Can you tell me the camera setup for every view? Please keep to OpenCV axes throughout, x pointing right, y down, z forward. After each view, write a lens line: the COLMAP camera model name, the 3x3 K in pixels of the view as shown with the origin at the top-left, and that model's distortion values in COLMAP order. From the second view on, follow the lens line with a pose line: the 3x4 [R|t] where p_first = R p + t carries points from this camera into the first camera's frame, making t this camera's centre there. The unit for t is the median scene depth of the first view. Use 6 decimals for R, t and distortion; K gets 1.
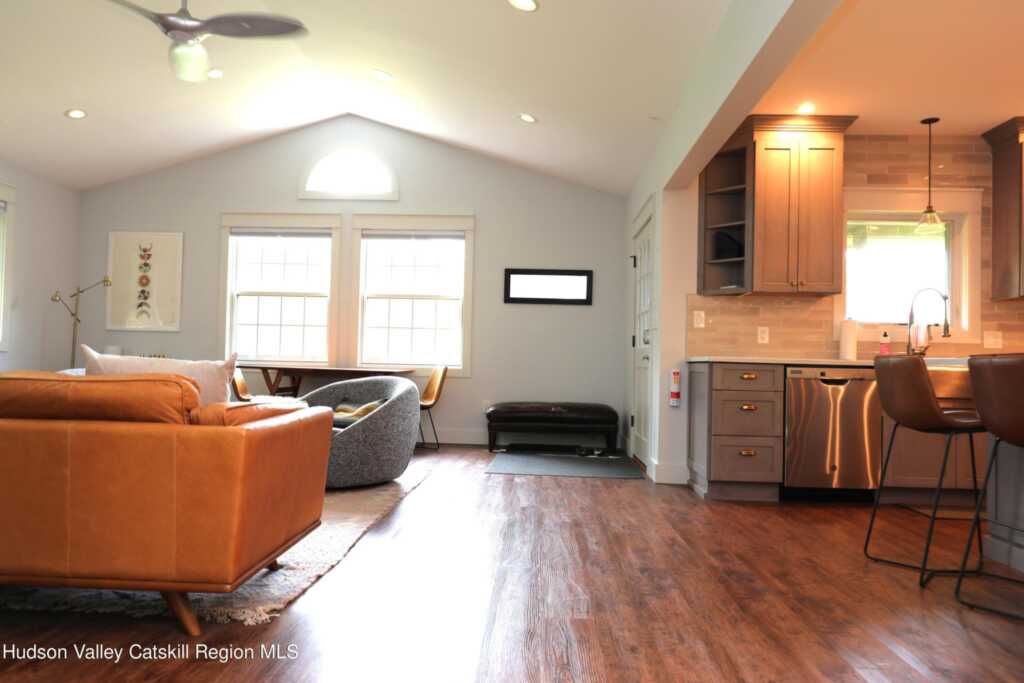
lens RADIAL K [[683.7, 0, 510.9], [0, 683.7, 340.4], [0, 0, 1]] dist [0.008581, 0.003176]
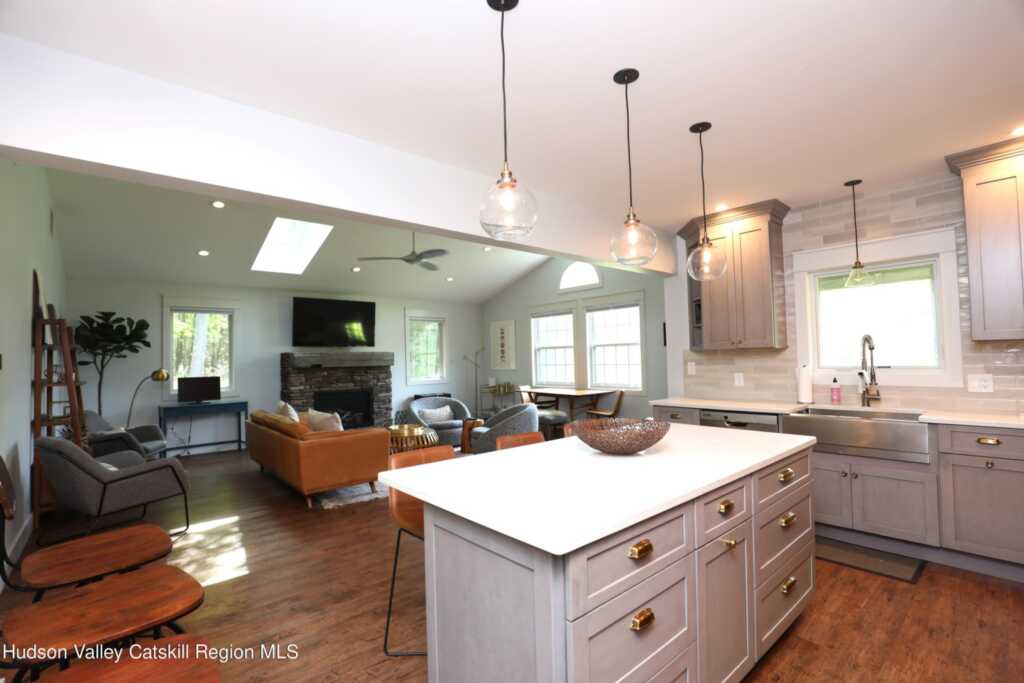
lens RADIAL K [[464.6, 0, 511.6], [0, 464.6, 341.8], [0, 0, 1]] dist [-0.027012, -0.000494]
pose [[0.687781, -0.065323, -0.722973, 0.697102], [0.062762, 0.997565, -0.030426, -0.077710], [0.723200, -0.024449, 0.690206, 0.106272]]
